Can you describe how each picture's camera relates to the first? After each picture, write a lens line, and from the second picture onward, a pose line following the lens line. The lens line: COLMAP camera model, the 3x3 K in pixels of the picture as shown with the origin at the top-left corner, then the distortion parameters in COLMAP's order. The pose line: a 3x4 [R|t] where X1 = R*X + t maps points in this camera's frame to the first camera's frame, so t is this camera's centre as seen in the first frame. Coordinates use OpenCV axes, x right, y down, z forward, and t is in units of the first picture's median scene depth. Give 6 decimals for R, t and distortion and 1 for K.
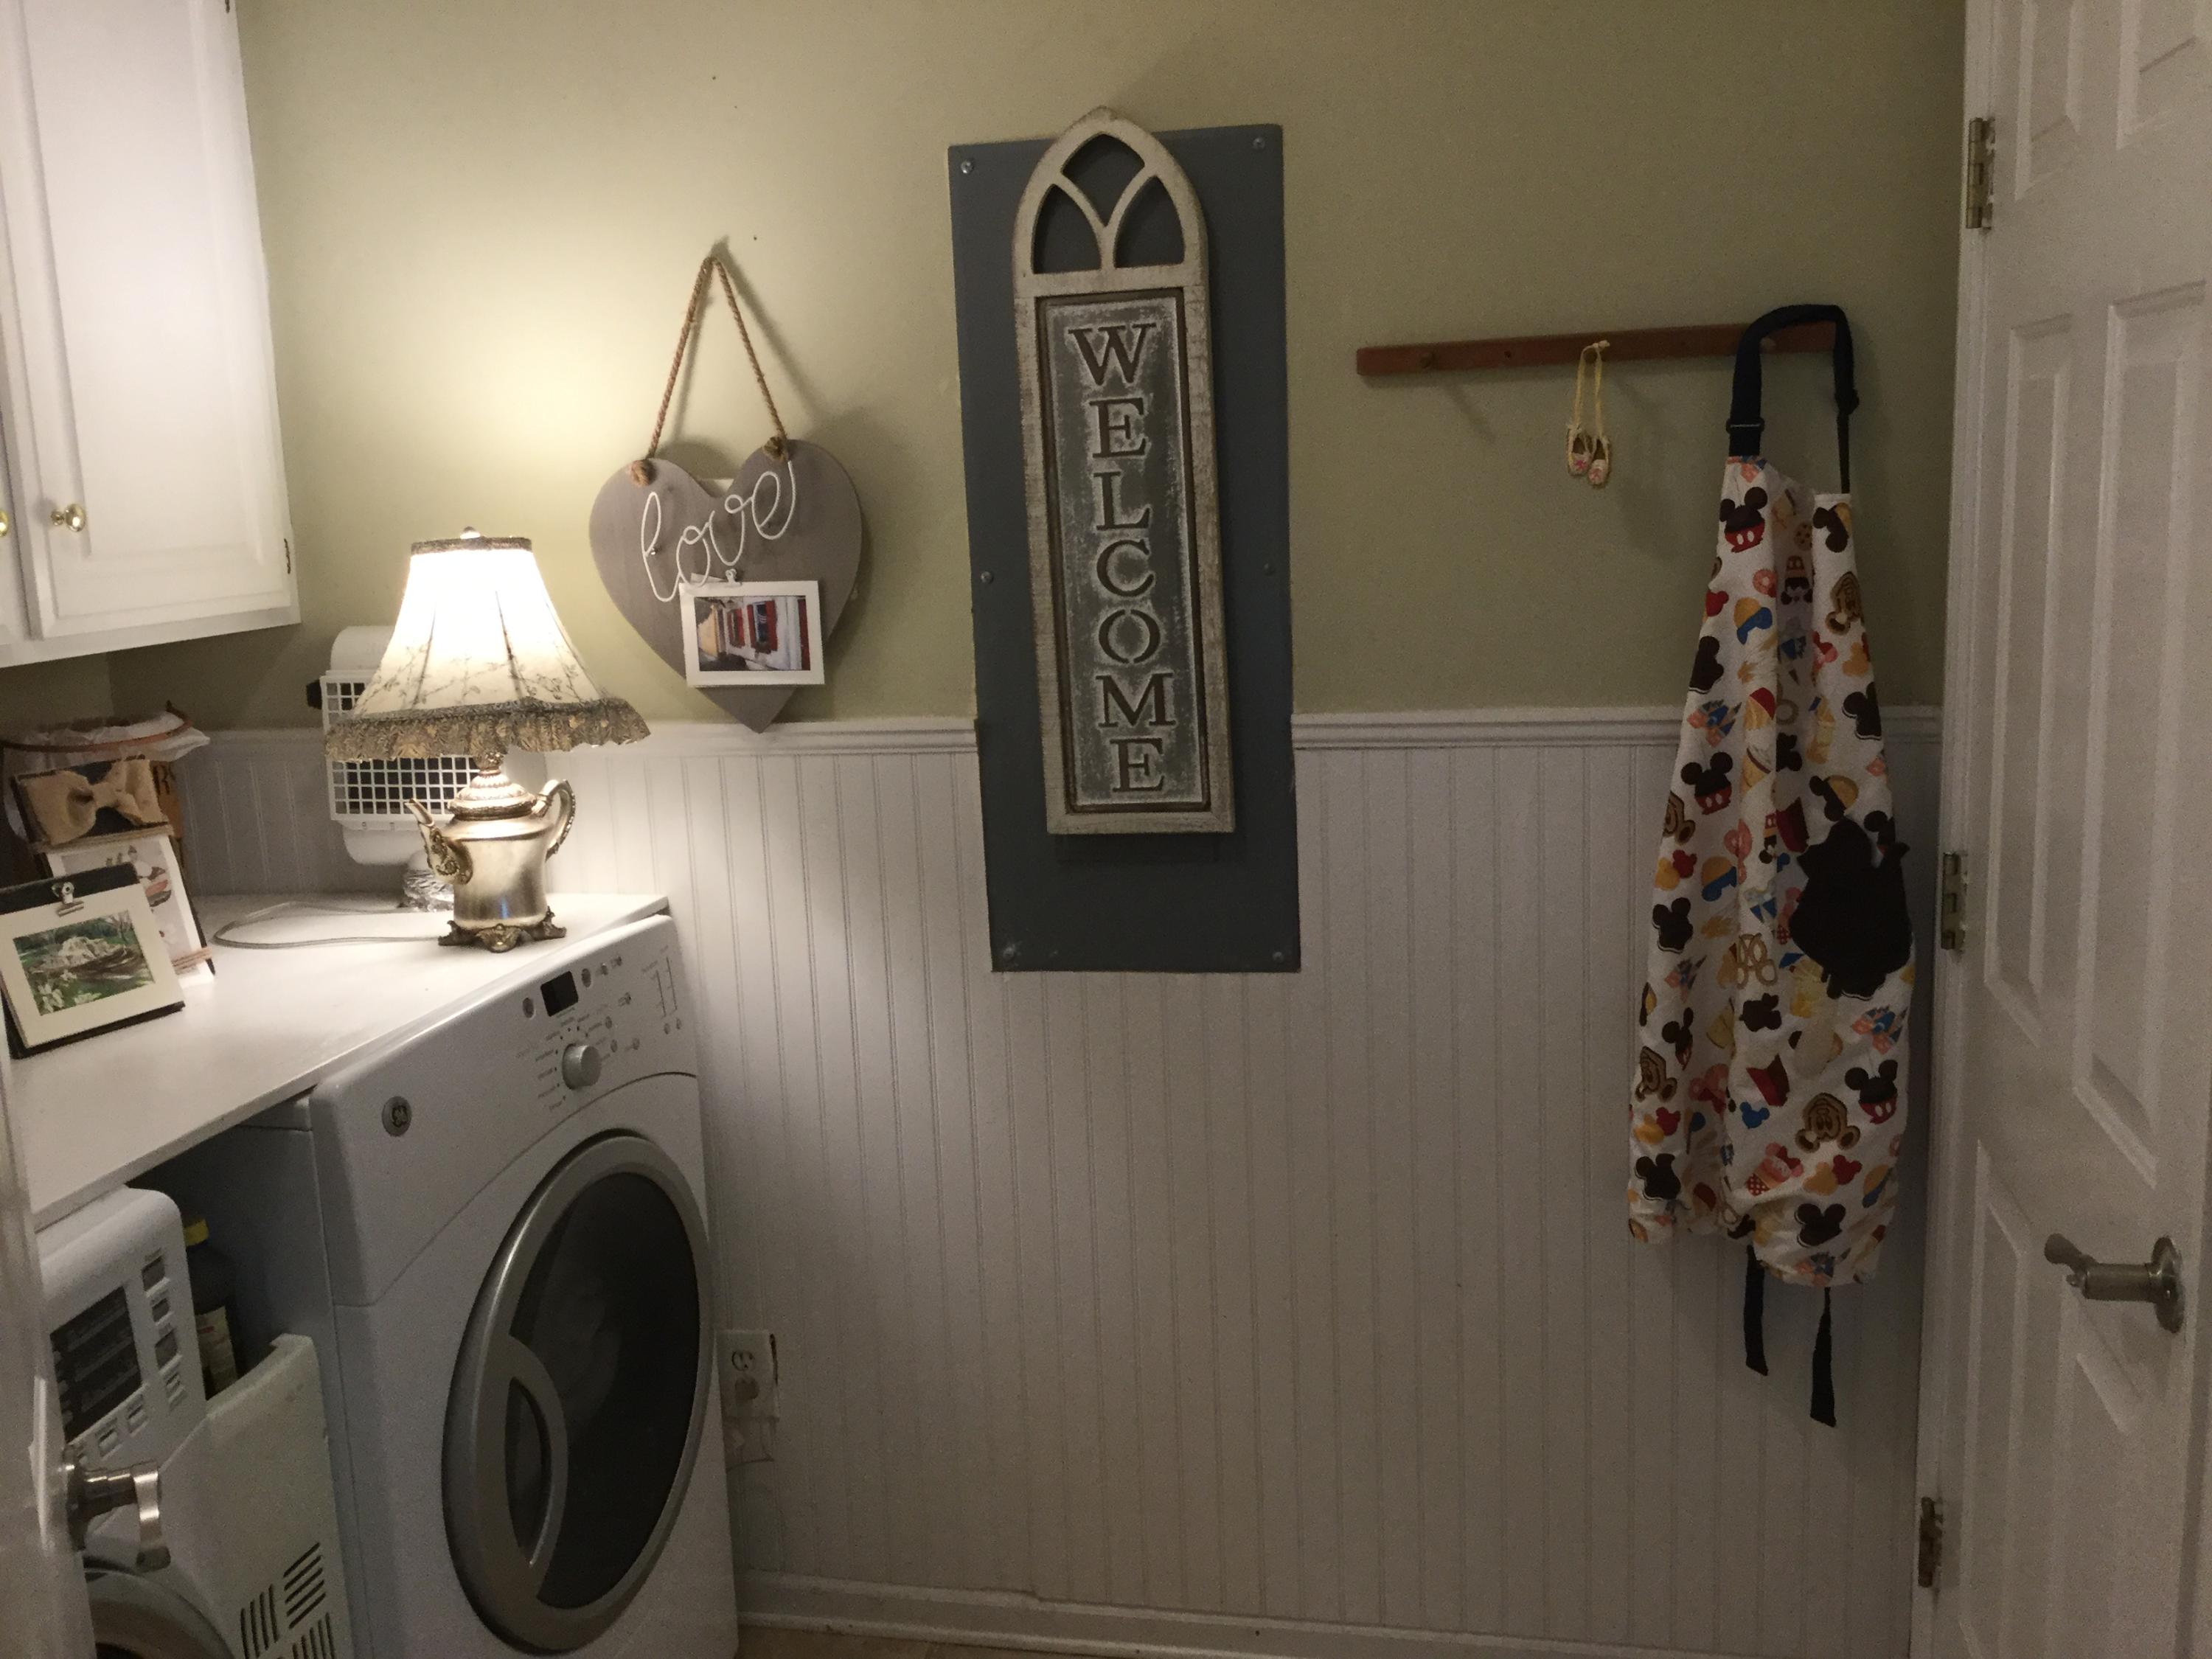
lens RADIAL K [[2002.5, 0, 1131.2], [0, 2002.5, 840.7], [0, 0, 1]] dist [0.110069, -0.179438]
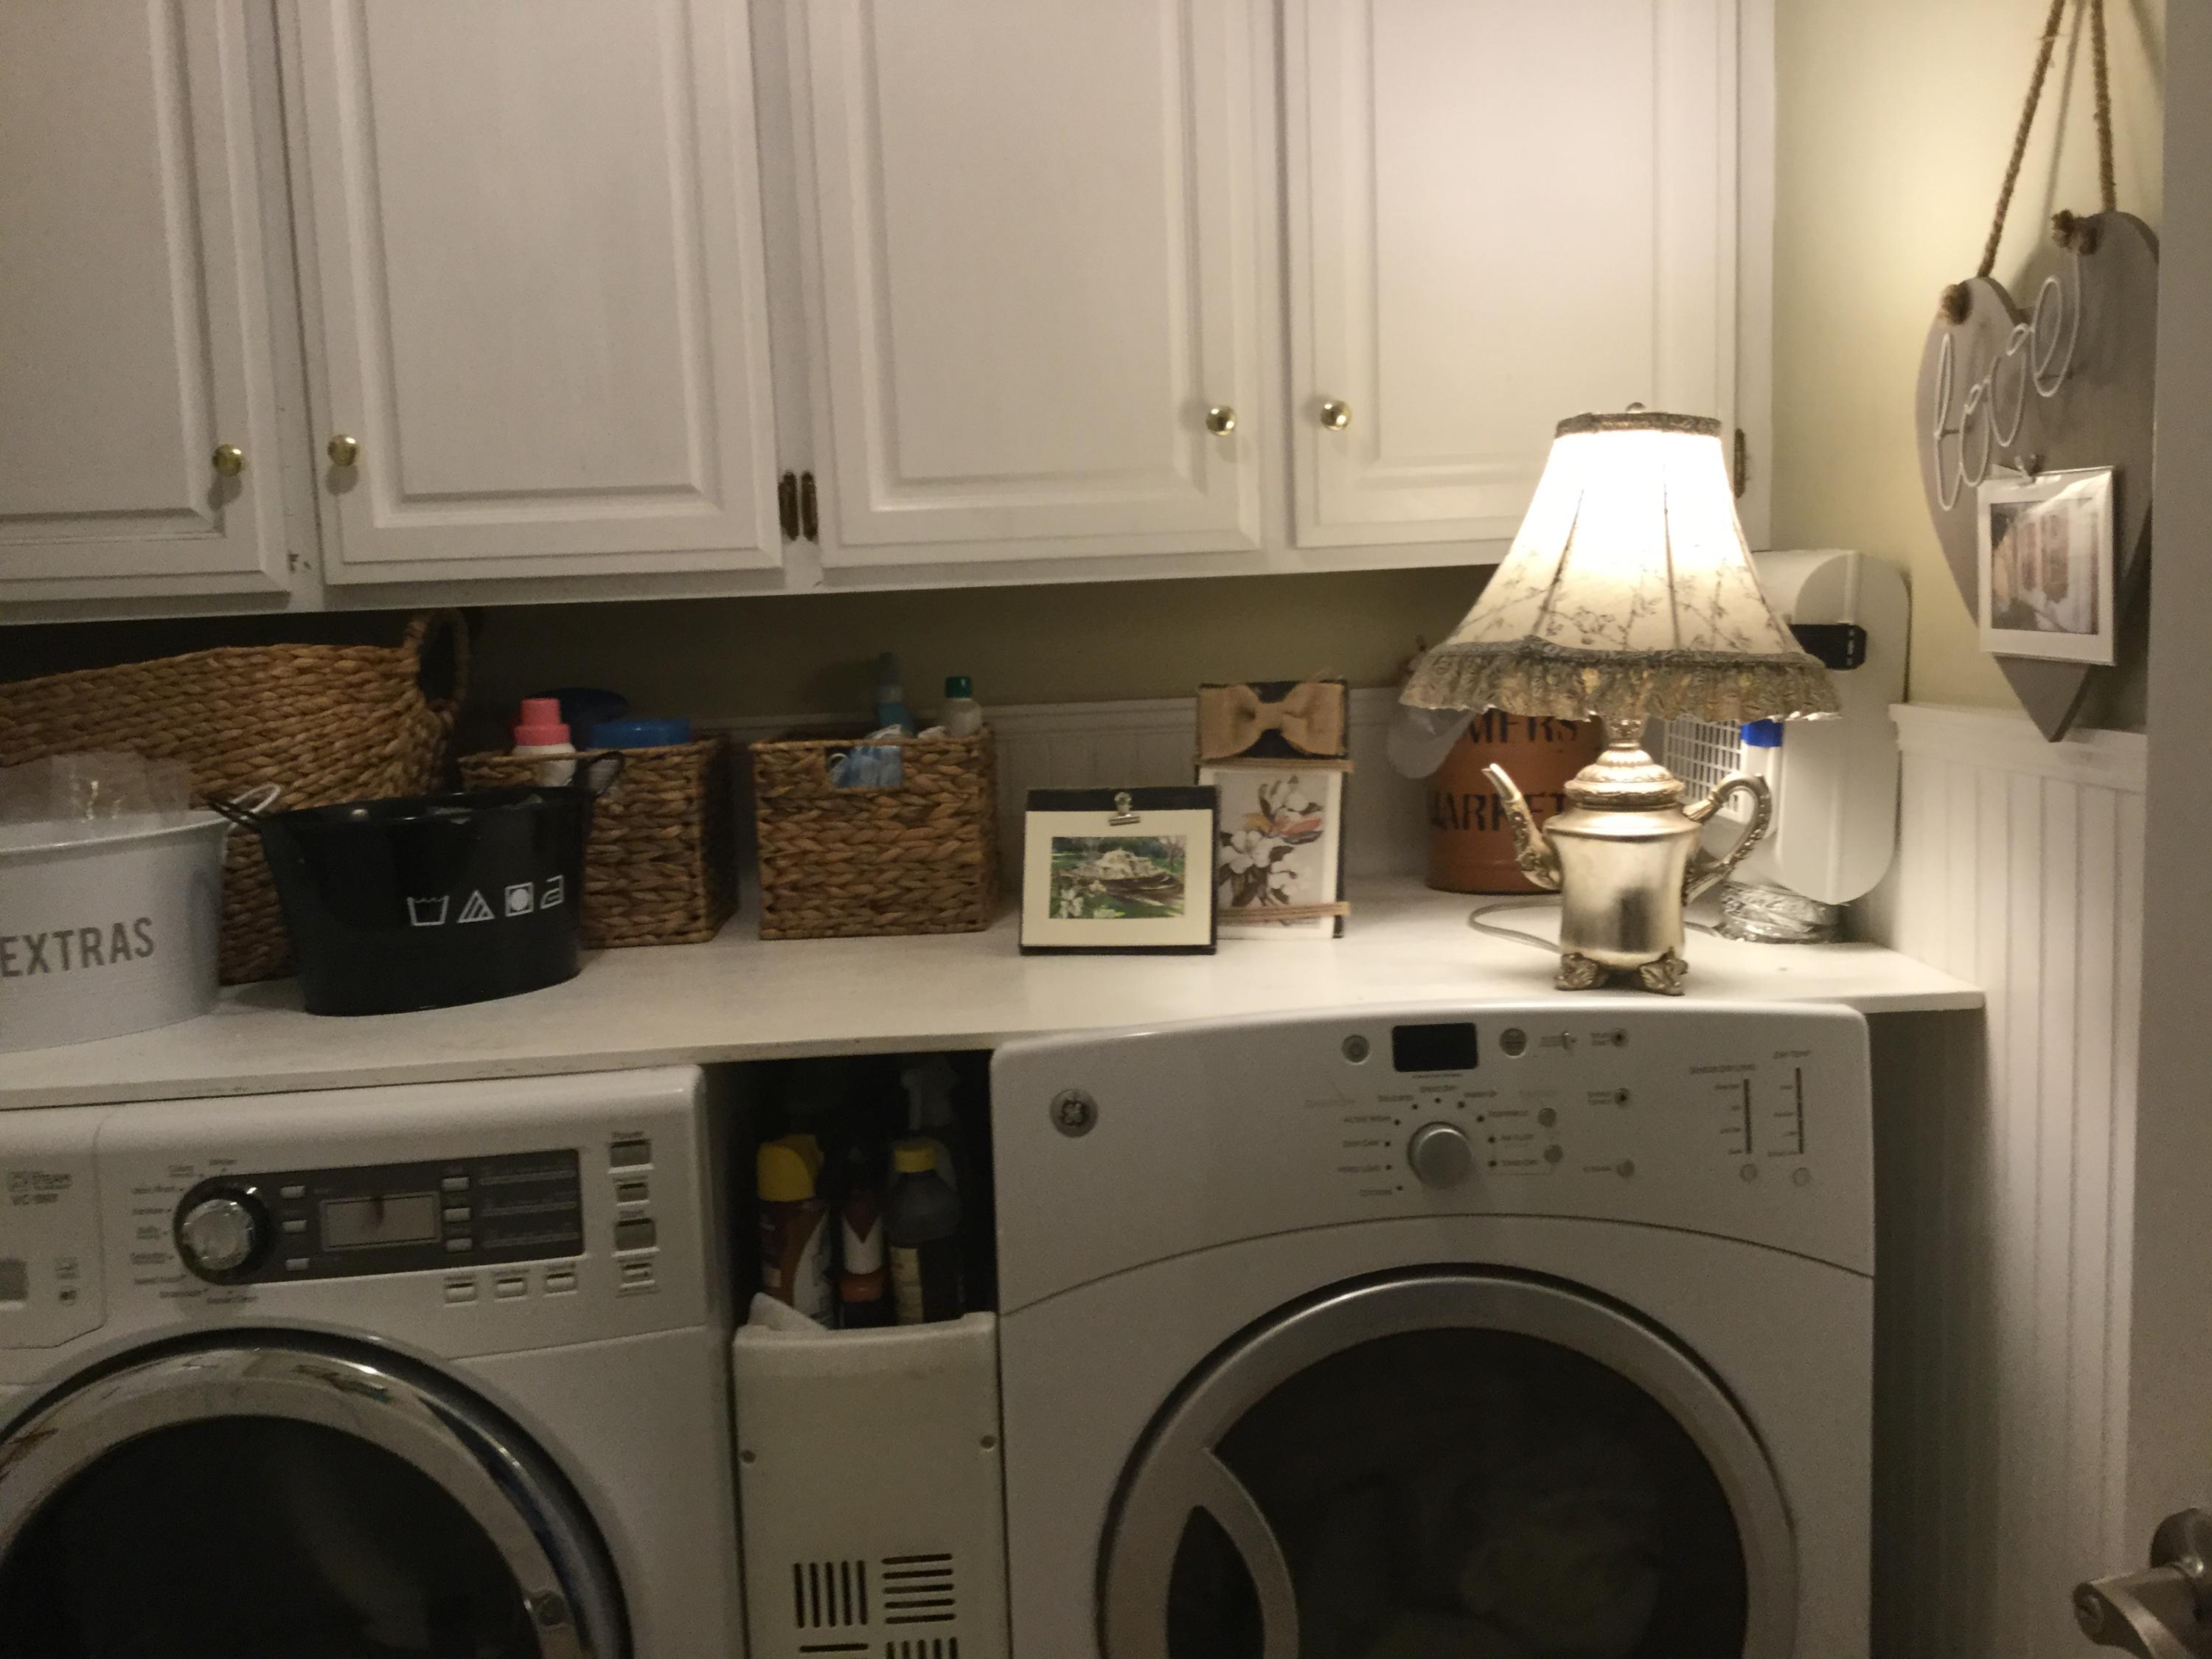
lens RADIAL K [[2043.1, 0, 1106.4], [0, 2043.1, 823.9], [0, 0, 1]] dist [0.072152, 0.001519]
pose [[0.247799, 0.142652, -0.958252, 0.377427], [-0.149185, 0.982922, 0.107746, -0.063732], [0.957256, 0.116257, 0.264848, 0.699431]]
